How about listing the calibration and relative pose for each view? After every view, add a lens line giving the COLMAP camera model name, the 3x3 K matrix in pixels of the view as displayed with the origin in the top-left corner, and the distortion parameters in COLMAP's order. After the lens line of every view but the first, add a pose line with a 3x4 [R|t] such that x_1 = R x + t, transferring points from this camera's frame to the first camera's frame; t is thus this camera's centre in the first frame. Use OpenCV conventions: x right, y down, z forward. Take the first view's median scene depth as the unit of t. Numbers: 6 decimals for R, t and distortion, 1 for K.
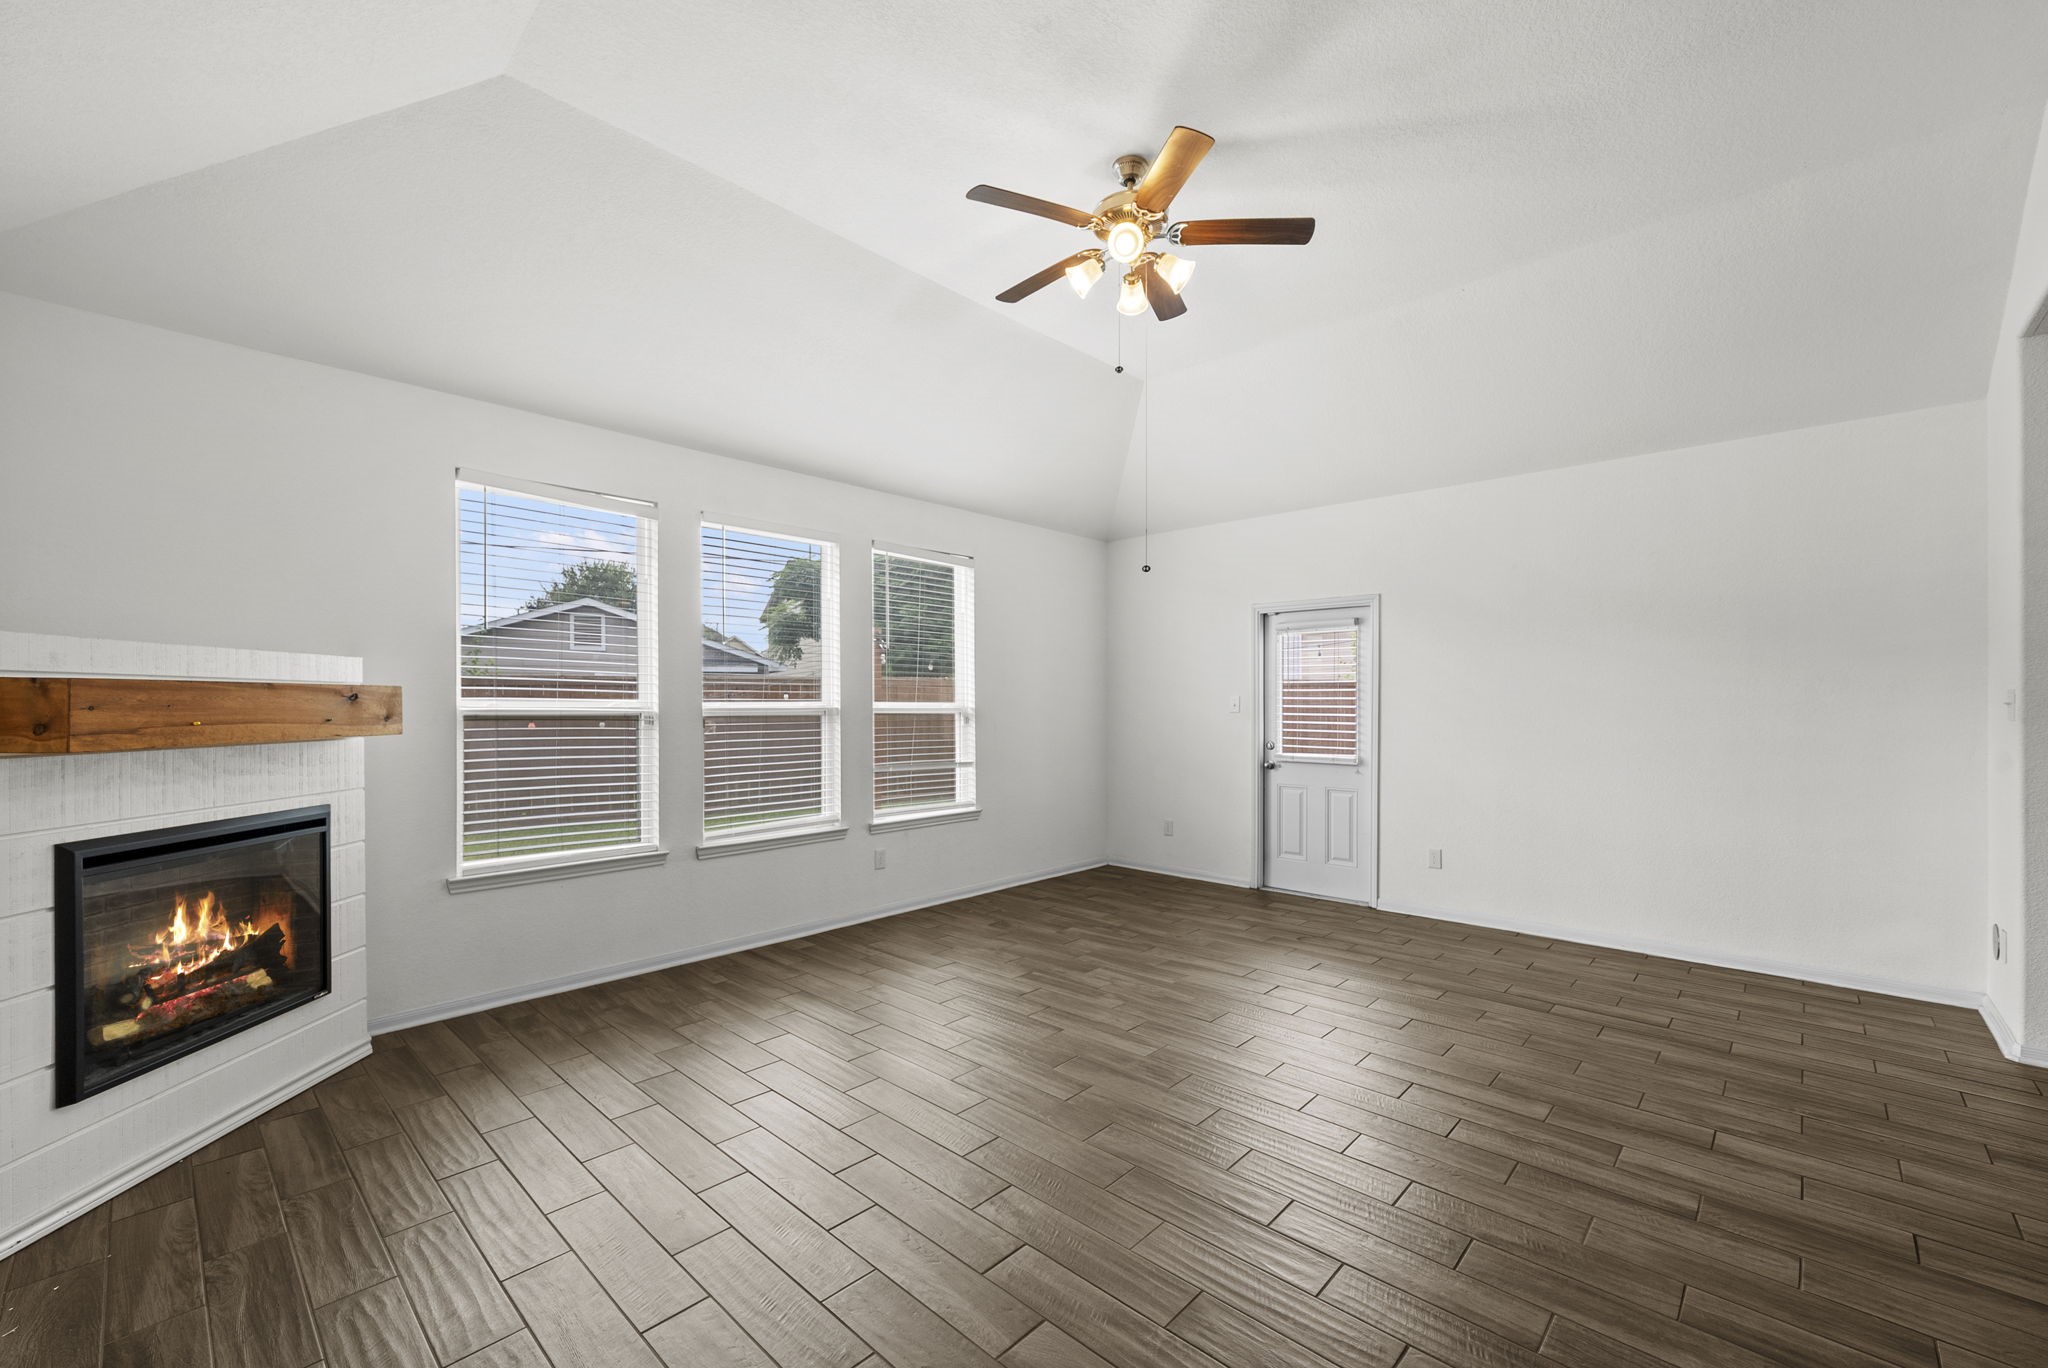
lens RADIAL K [[817.9, 0, 1048.0], [0, 817.9, 675.9], [0, 0, 1]] dist [0.000409, -0.018928]
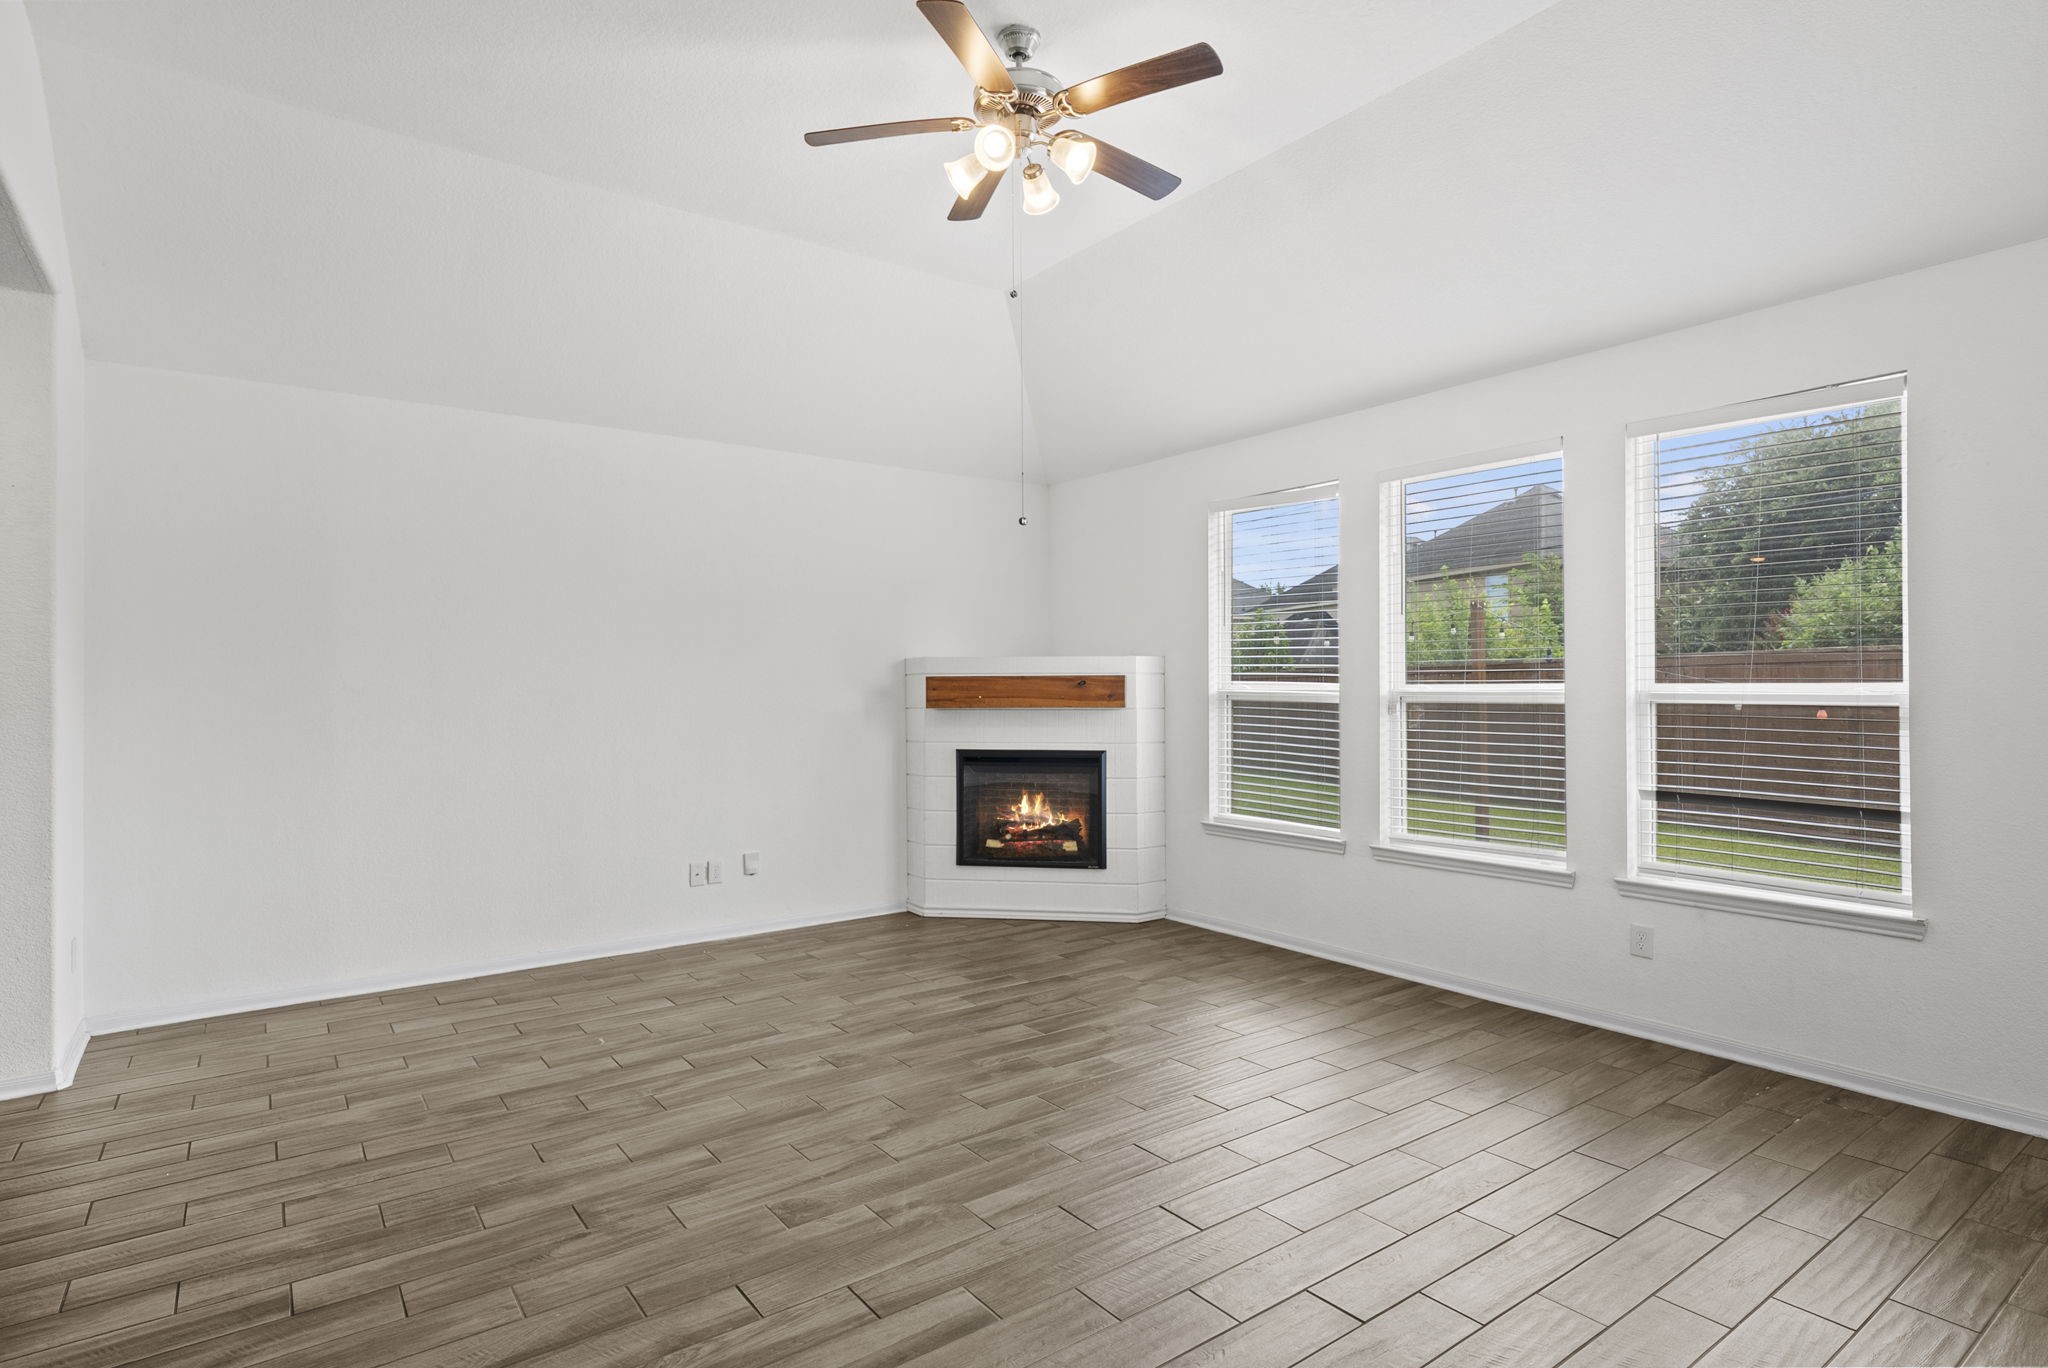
lens RADIAL K [[1057.0, 0, 1024.0], [0, 1057.0, 684.0], [0, 0, 1]] dist [0.003403, 0.000951]
pose [[-0.190777, -0.001936, -0.981631, 0.898707], [0.035883, 0.999316, -0.008945, 0.032195], [0.980977, -0.036930, -0.190577, 0.966608]]
